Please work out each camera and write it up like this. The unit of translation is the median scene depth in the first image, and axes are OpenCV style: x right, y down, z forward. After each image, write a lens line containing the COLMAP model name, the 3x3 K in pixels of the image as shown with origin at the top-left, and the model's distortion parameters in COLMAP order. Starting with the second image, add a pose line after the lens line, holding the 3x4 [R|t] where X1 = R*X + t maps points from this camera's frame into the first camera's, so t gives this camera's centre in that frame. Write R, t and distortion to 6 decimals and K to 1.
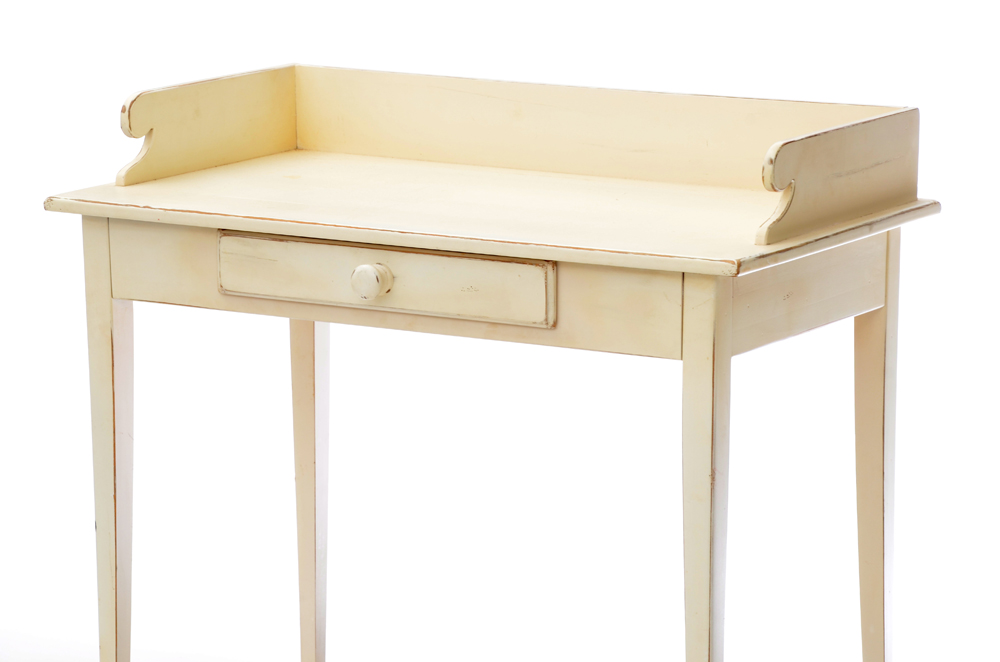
lens RADIAL K [[3648.8, 0, 483.7], [0, 3648.8, 339.5], [0, 0, 1]] dist [1.236589, 0.000000]
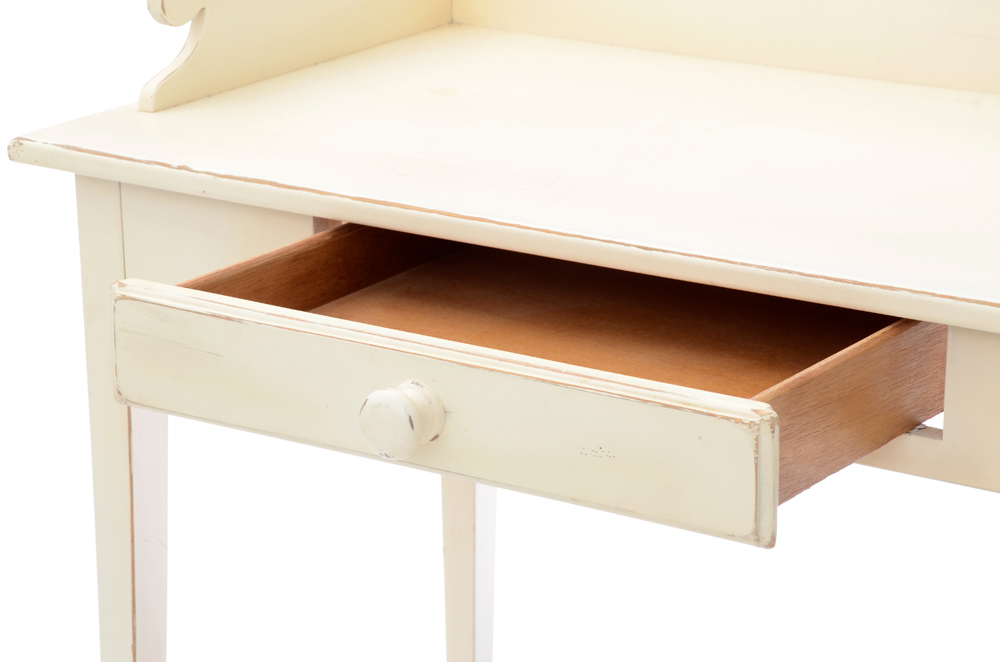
lens RADIAL K [[3318.2, 0, 493.5], [0, 3318.2, 334.0], [0, 0, 1]] dist [0.965629, 0.000000]
pose [[0.999152, 0.016455, -0.037755, -0.024775], [-0.012470, 0.994555, 0.103466, -0.064124], [0.039252, -0.102907, 0.993916, 0.494770]]
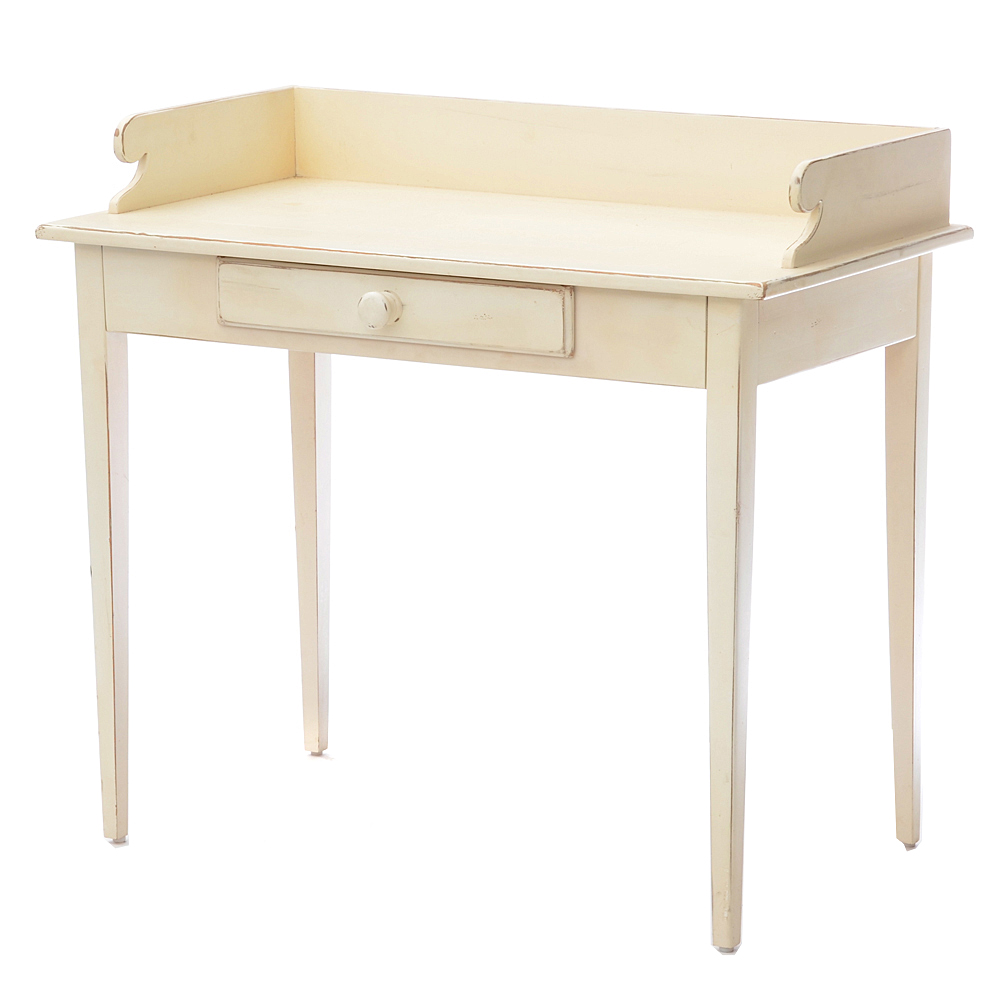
lens RADIAL K [[4184.6, 0, 503.0], [0, 4184.6, 510.2], [0, 0, 1]] dist [0.524567, 0.000000]
pose [[0.999974, -0.002914, 0.006563, -0.005649], [0.002806, 0.999862, 0.016377, 0.017814], [-0.006610, -0.016358, 0.999844, -0.087105]]
